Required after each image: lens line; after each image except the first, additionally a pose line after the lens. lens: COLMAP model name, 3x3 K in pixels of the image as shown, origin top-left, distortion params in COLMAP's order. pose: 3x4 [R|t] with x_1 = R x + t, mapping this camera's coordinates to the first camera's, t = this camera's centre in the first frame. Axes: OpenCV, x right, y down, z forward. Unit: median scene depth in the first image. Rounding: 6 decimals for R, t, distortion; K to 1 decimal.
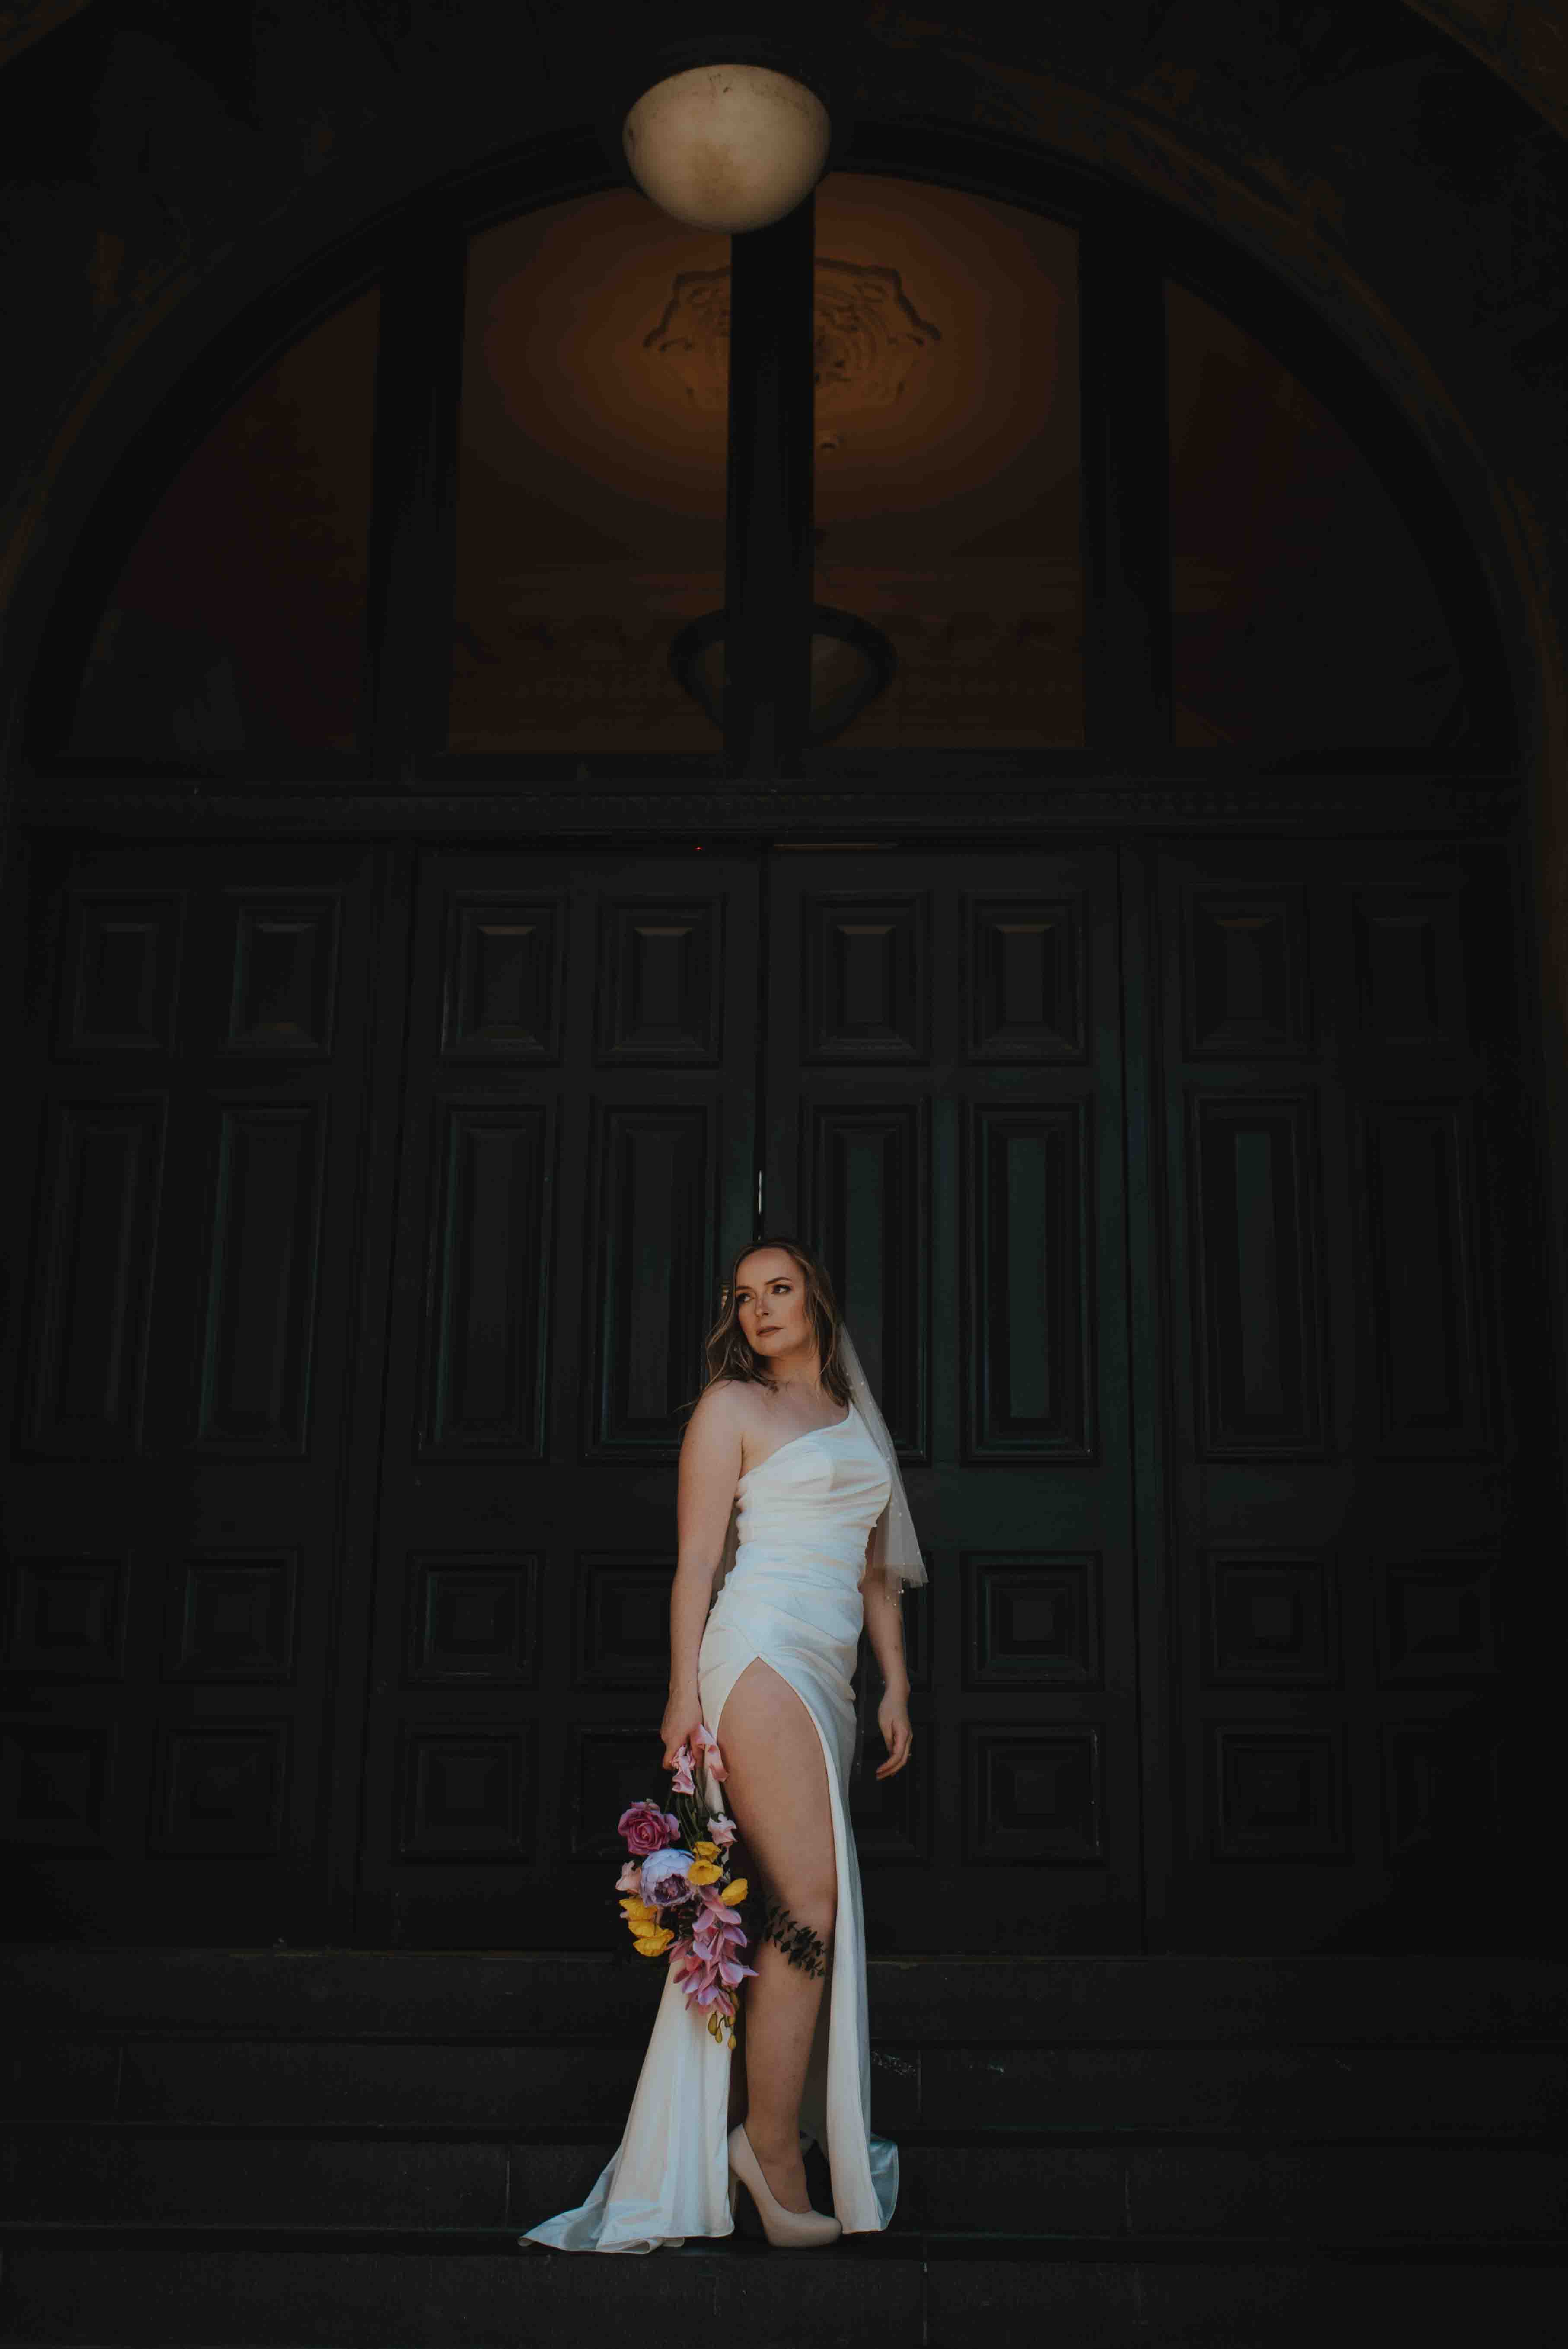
lens RADIAL K [[2341.6, 0, 832.7], [0, 2341.6, 1349.9], [0, 0, 1]] dist [0.002026, 0.000417]
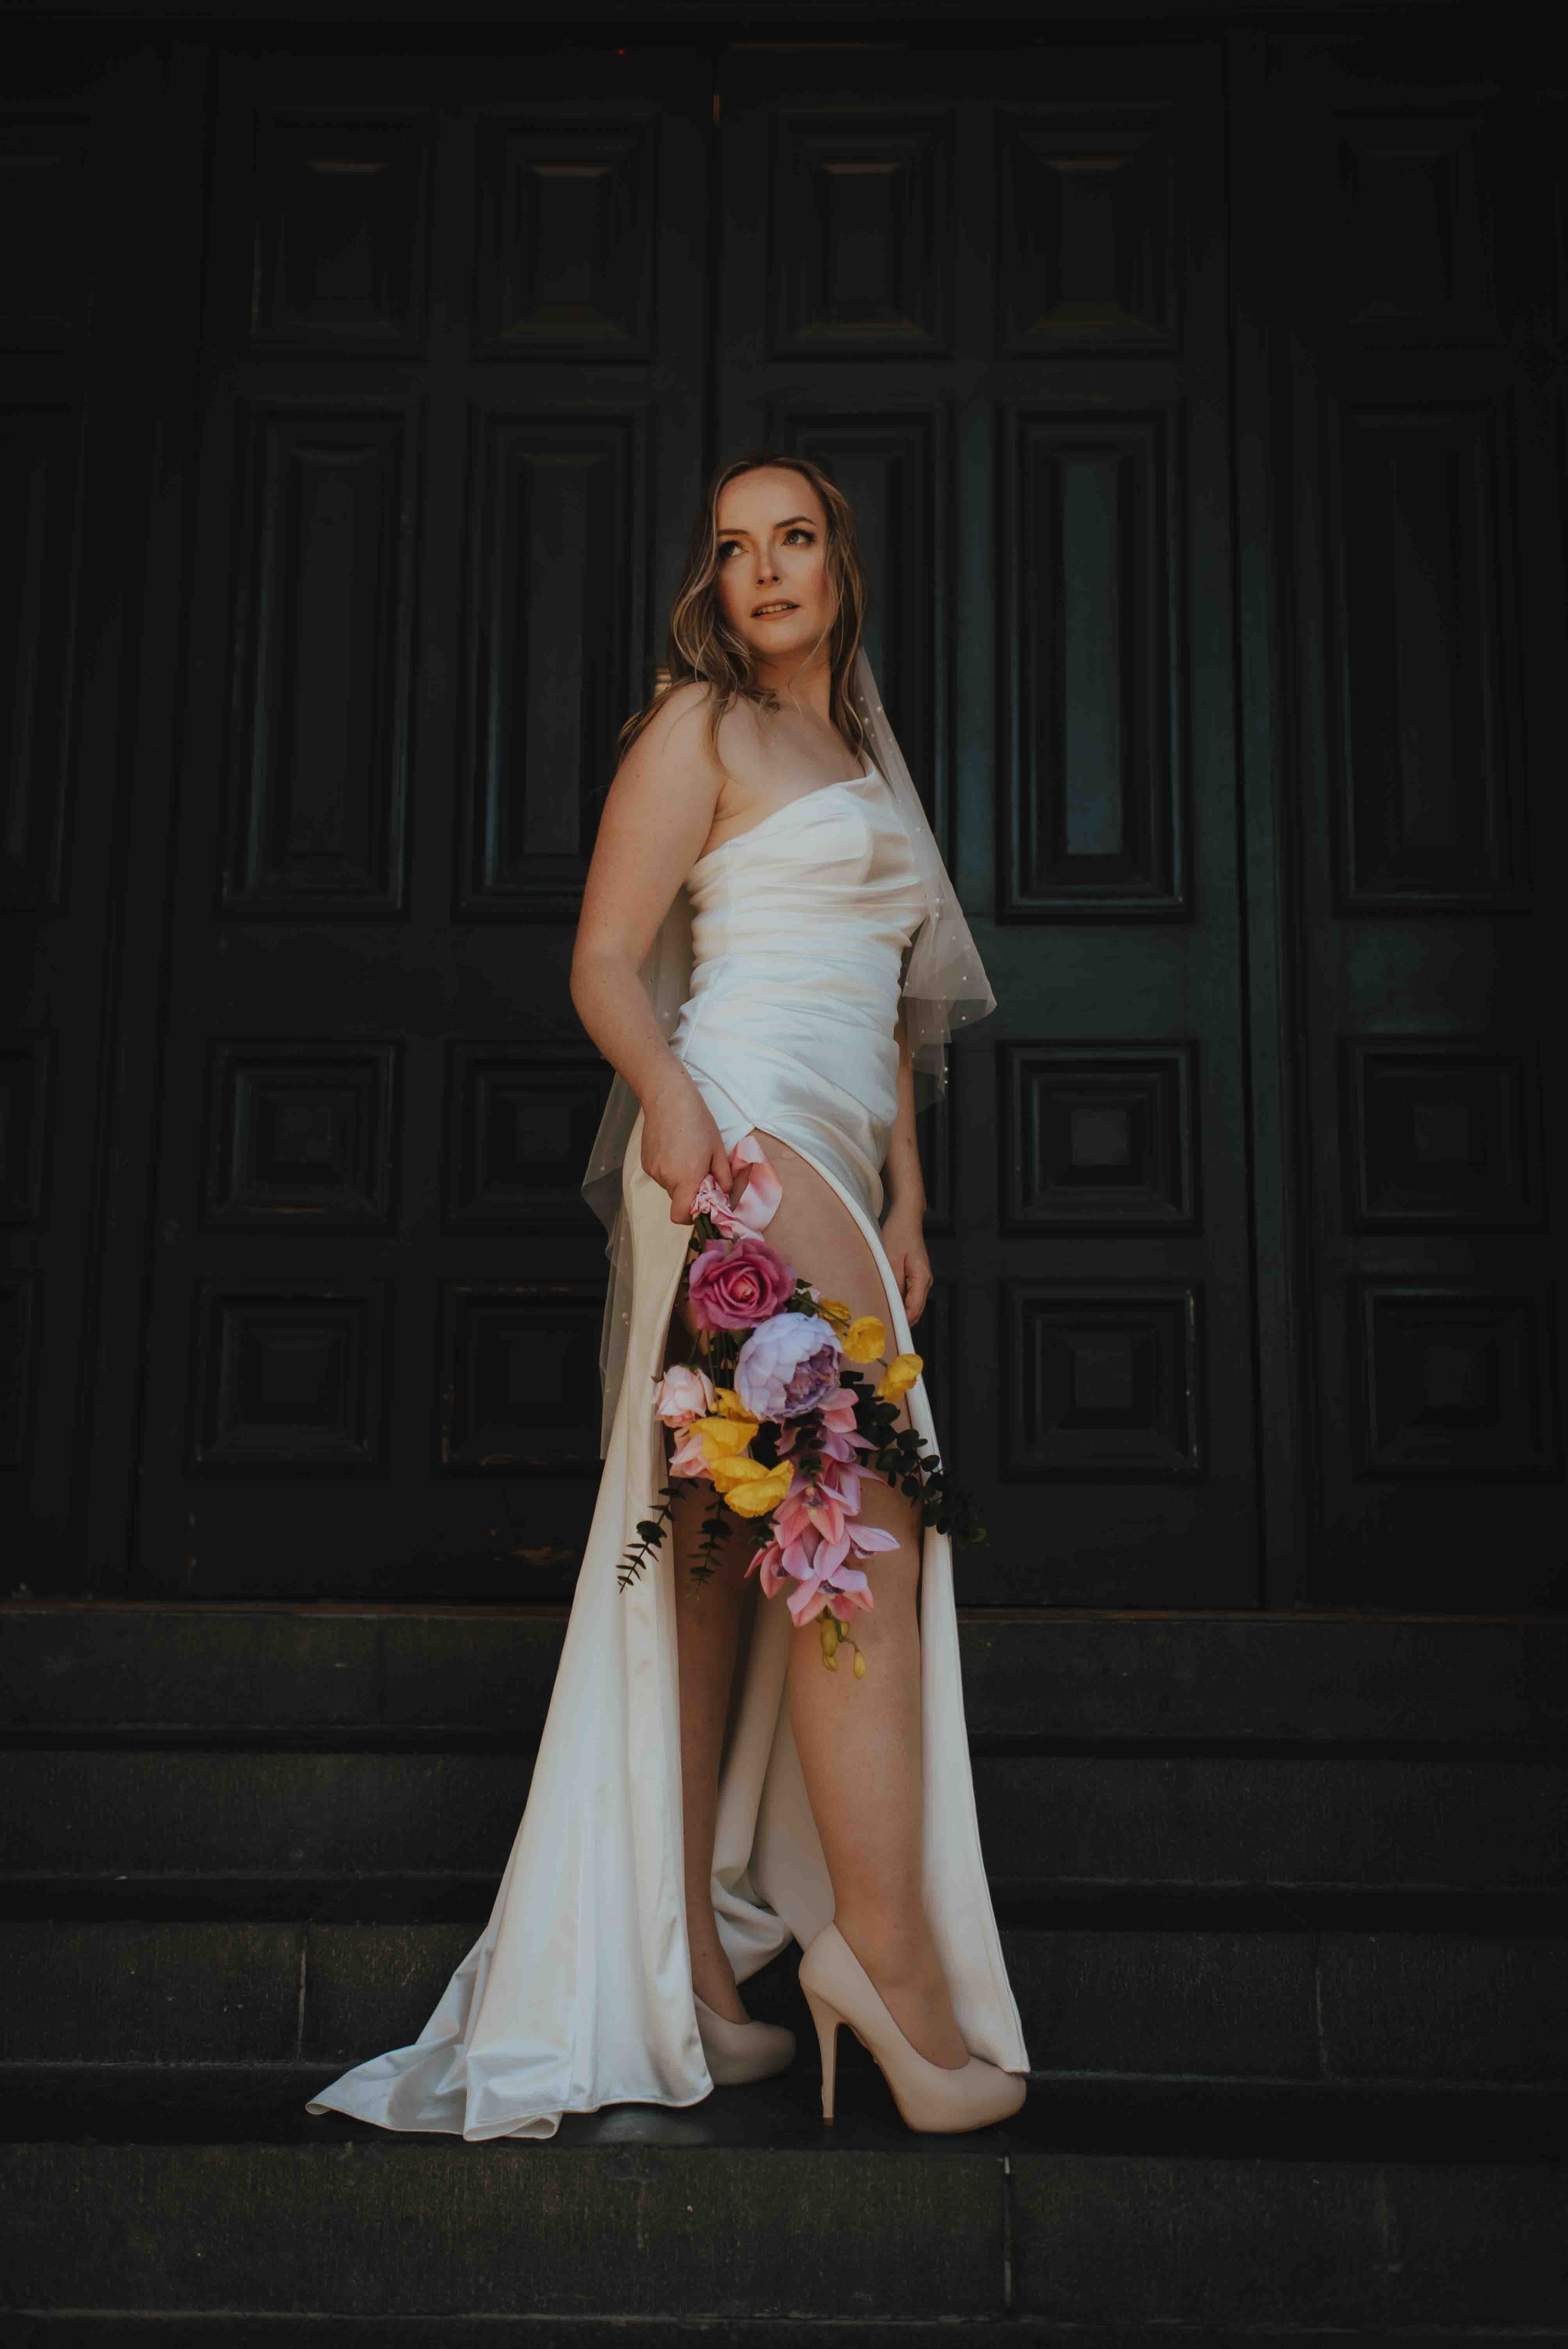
lens RADIAL K [[2324.7, 0, 784.0], [0, 2324.7, 1174.5], [0, 0, 1]] dist [0.109945, -0.002230]
pose [[0.999971, 0.003617, 0.006737, -0.013764], [-0.004128, 0.996989, 0.077428, 0.072316], [-0.006437, -0.077454, 0.996975, 0.301920]]
